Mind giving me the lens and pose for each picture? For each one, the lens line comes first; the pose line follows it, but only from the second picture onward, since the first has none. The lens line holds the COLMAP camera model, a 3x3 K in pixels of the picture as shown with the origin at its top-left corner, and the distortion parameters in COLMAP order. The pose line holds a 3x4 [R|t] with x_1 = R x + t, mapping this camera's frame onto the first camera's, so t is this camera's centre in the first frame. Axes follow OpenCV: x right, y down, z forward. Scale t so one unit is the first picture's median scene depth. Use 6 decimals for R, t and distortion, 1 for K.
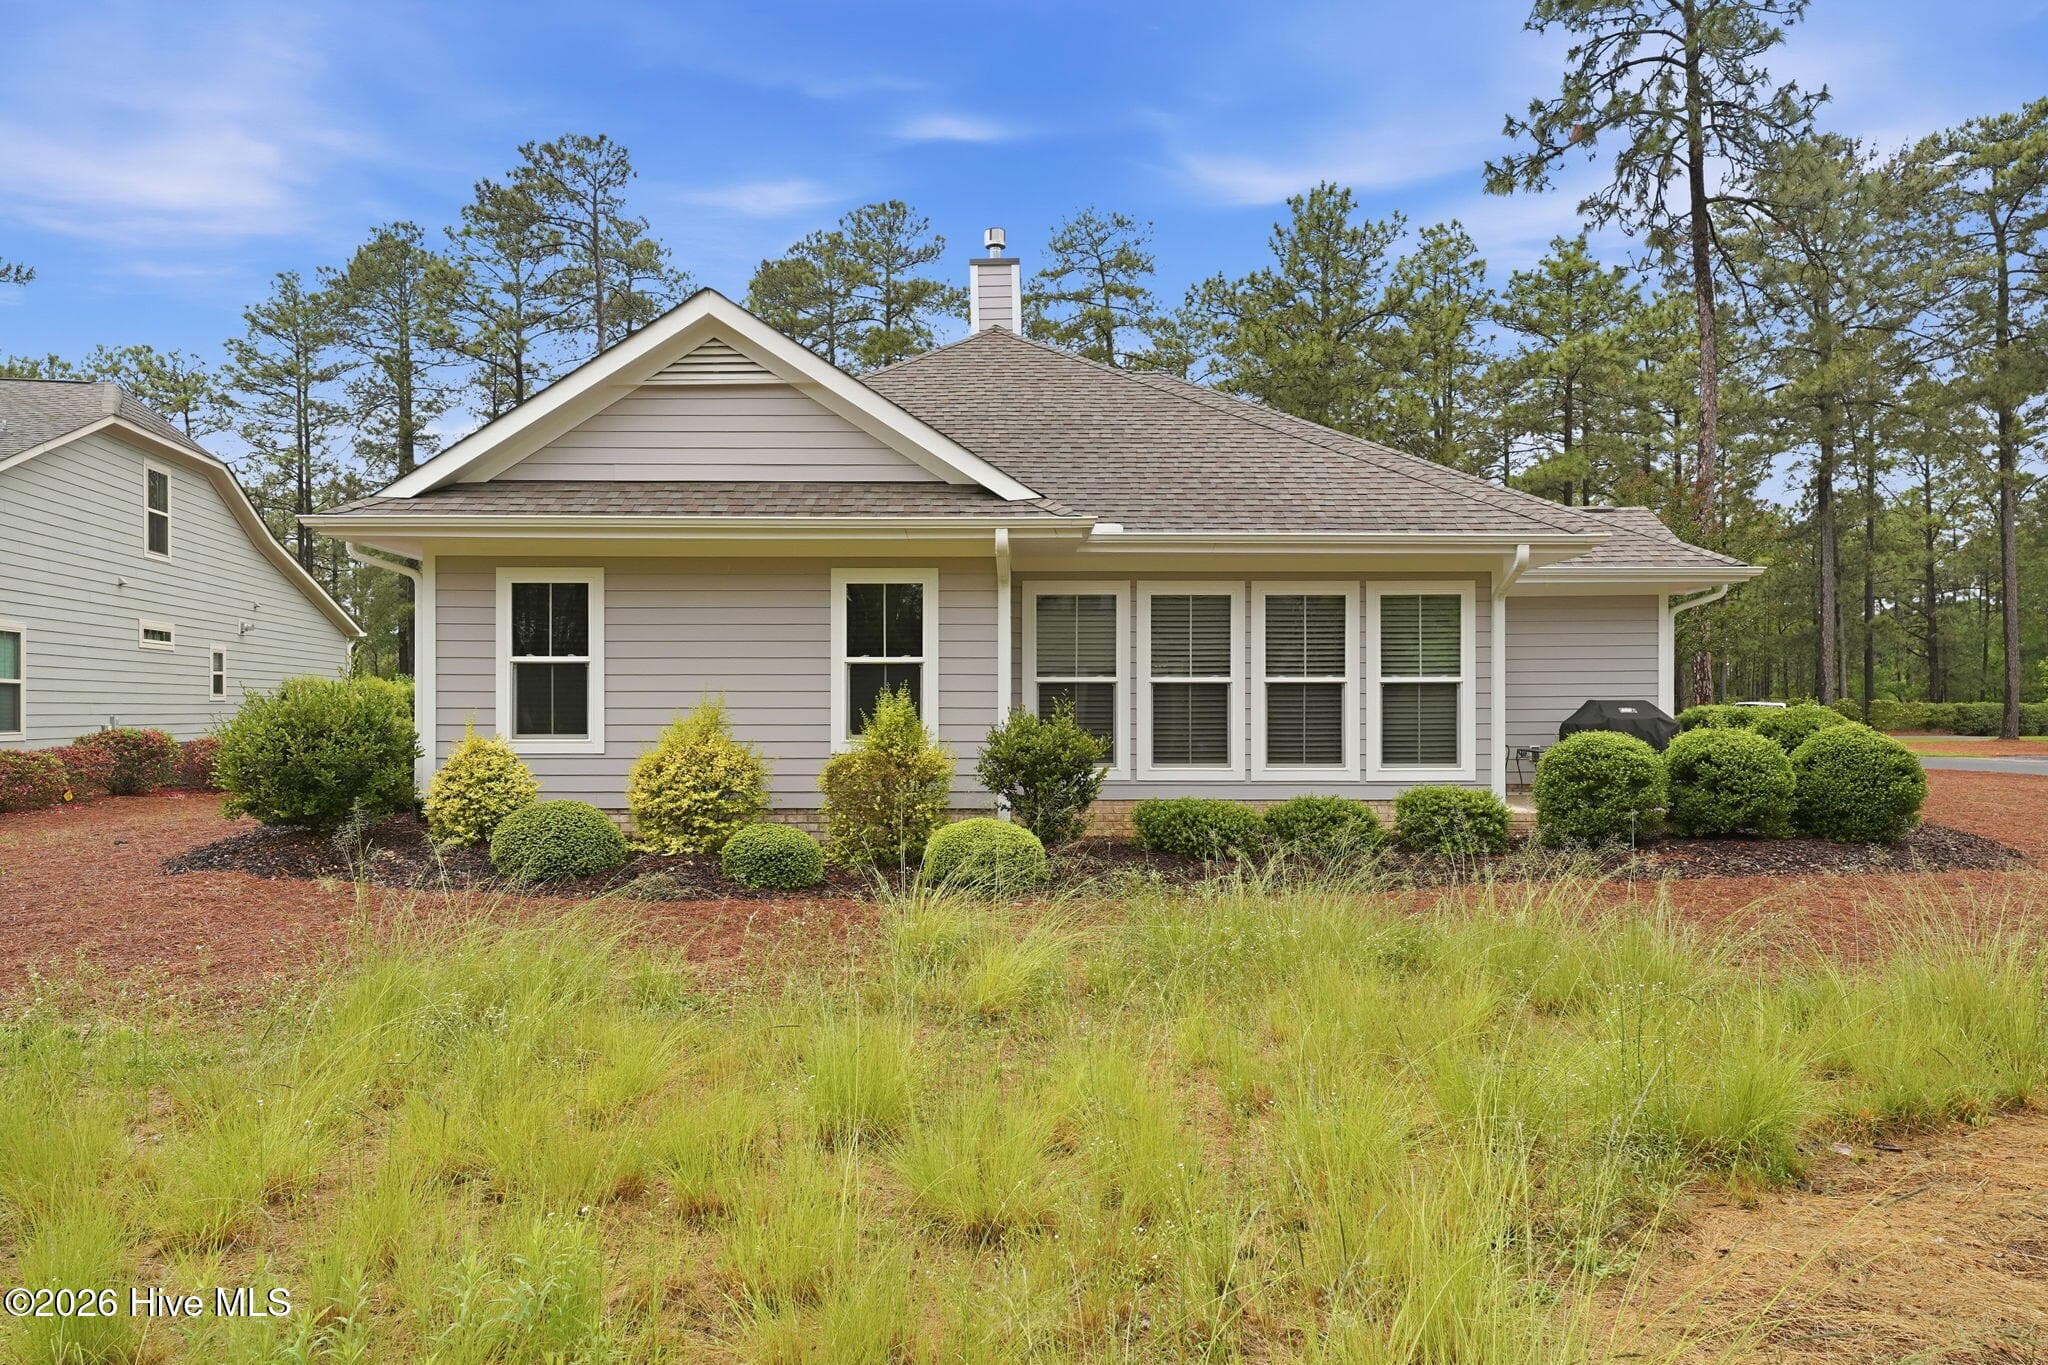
lens RADIAL K [[1355.9, 0, 1027.2], [0, 1355.9, 715.4], [0, 0, 1]] dist [0.019797, 0.001762]
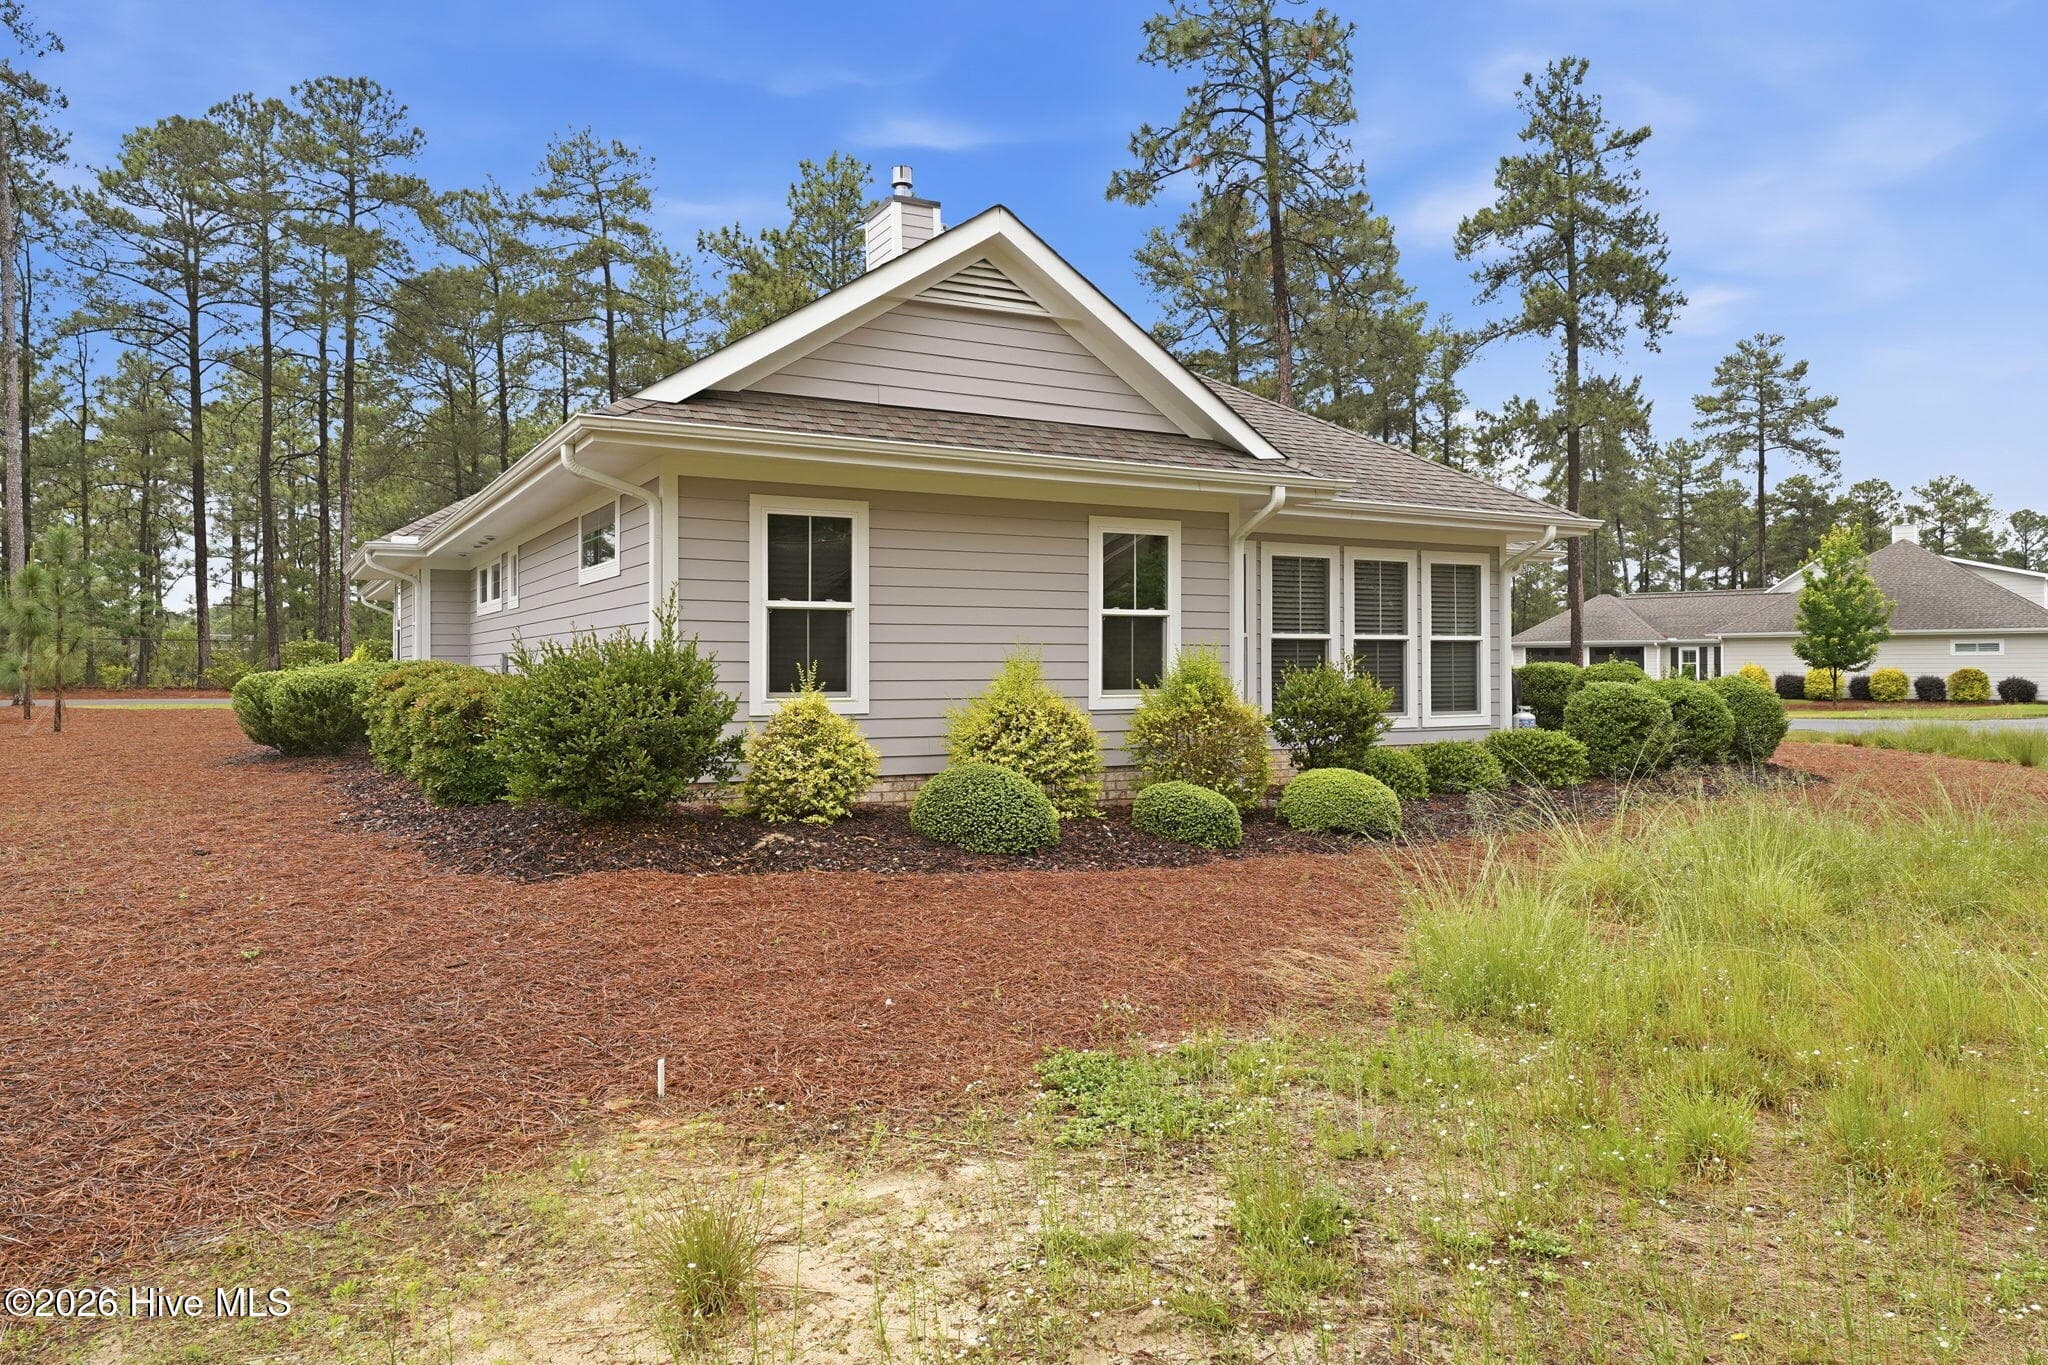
lens RADIAL K [[1355.9, 0, 1014.5], [0, 1355.9, 660.8], [0, 0, 1]] dist [0.019797, 0.001762]
pose [[0.876561, 0.001614, 0.481288, -0.649393], [0.003402, 0.999949, -0.009549, 0.002918], [-0.481278, 0.010007, 0.876511, 0.187879]]
